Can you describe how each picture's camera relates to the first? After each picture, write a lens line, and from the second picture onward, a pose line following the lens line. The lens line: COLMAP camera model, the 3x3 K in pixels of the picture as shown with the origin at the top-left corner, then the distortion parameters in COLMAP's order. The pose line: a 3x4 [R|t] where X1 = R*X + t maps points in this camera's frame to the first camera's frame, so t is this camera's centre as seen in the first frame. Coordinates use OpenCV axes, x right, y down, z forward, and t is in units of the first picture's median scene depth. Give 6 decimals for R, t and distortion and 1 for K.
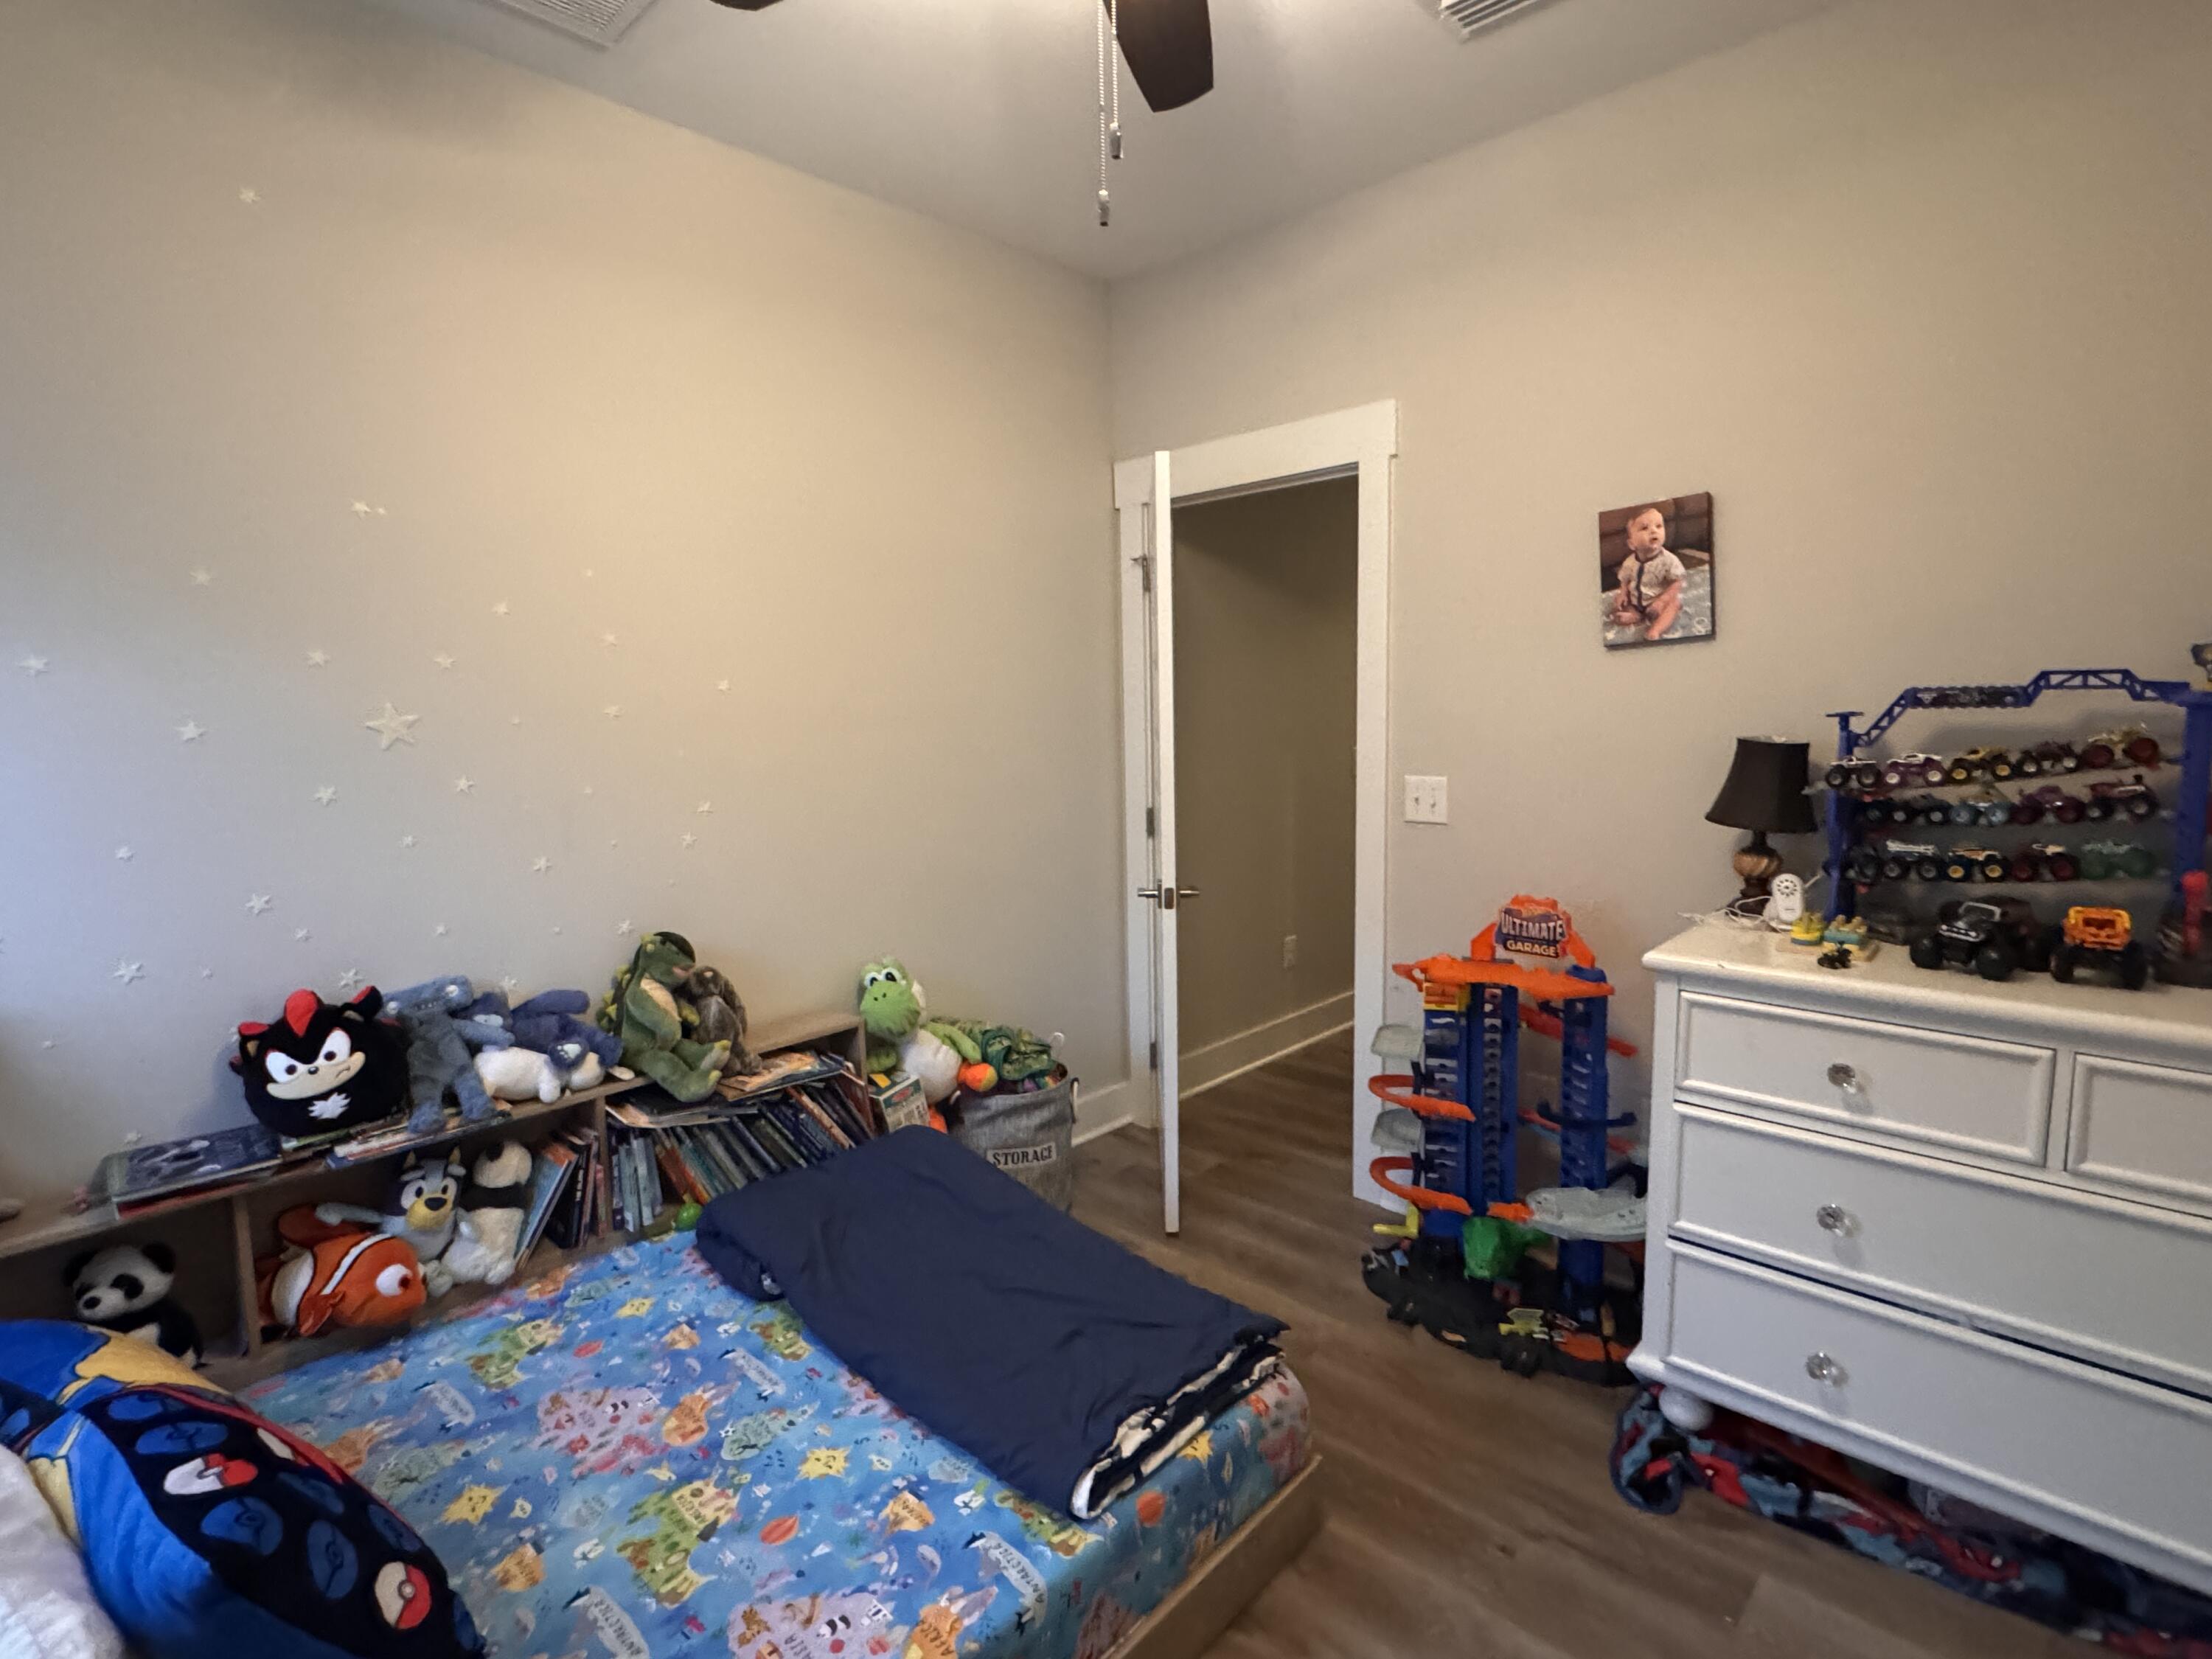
lens RADIAL K [[1101.0, 0, 1103.9], [0, 1101.0, 831.7], [0, 0, 1]] dist [-0.002289, 0.001719]
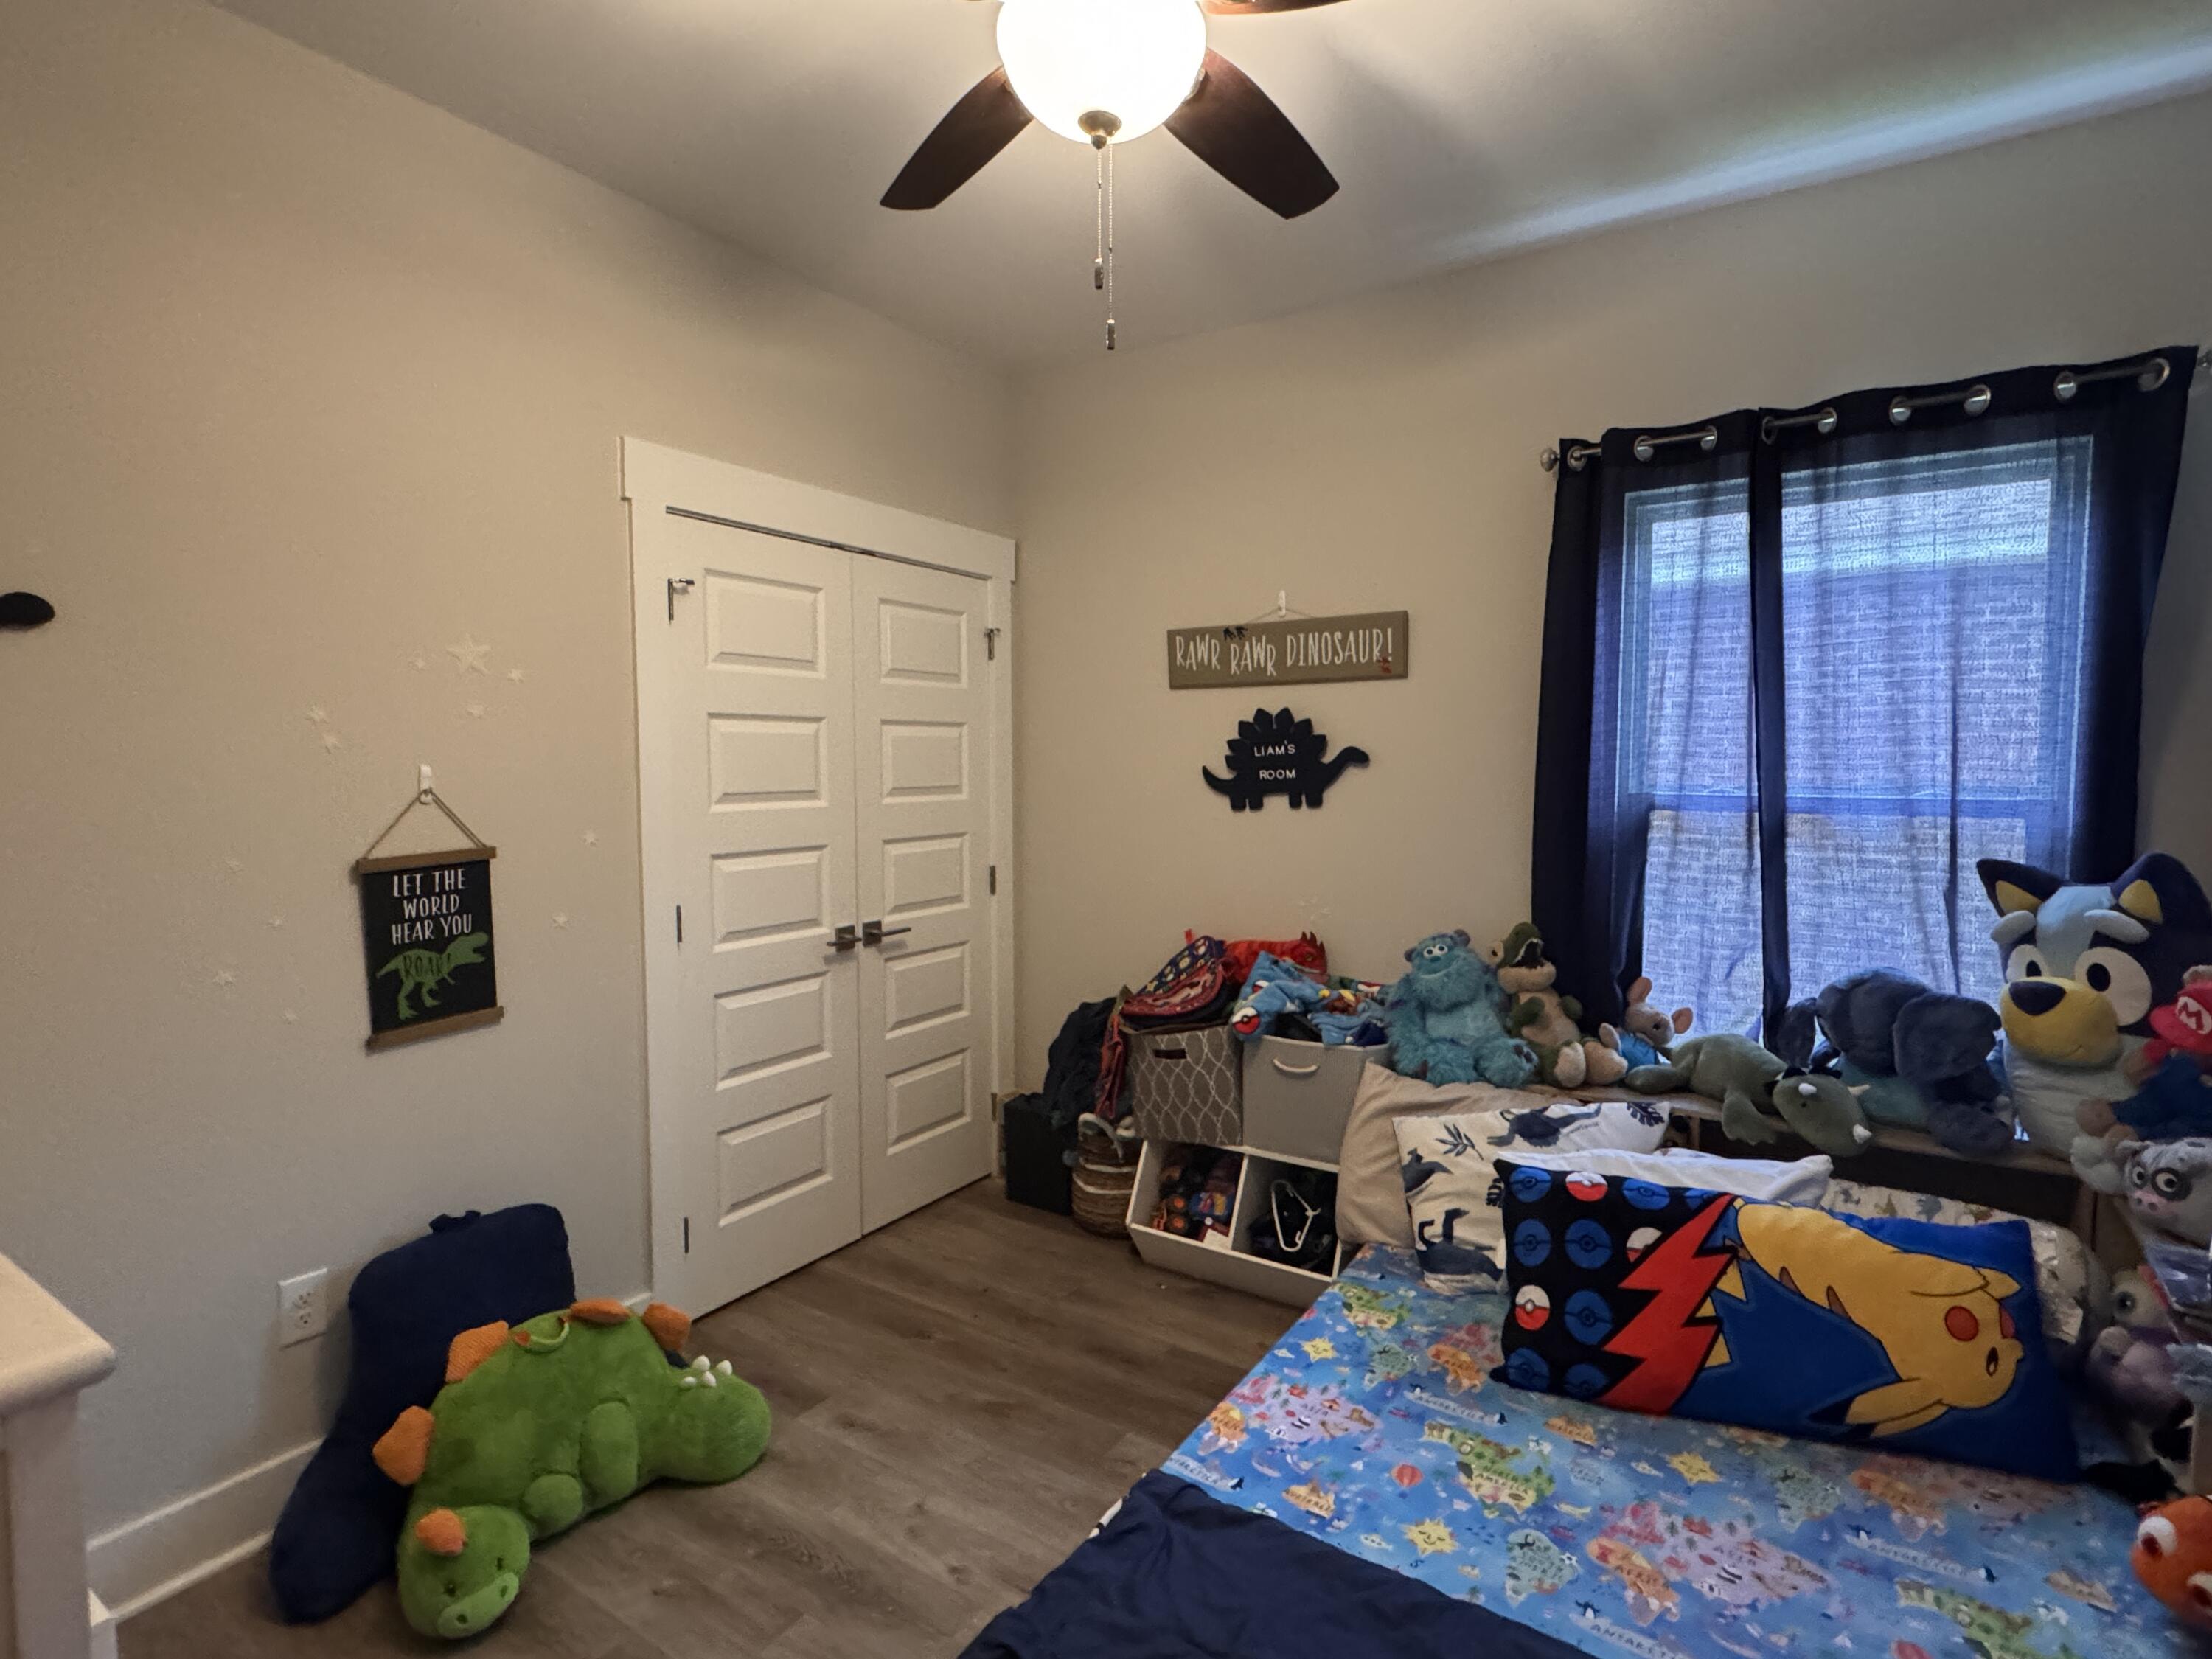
lens RADIAL K [[1101.0, 0, 1103.9], [0, 1101.0, 831.7], [0, 0, 1]] dist [-0.002289, 0.001719]
pose [[-0.983502, 0.035673, -0.177343, 0.193594], [0.003057, 0.983500, 0.180884, -0.231531], [0.180869, 0.177358, -0.967383, 1.890585]]
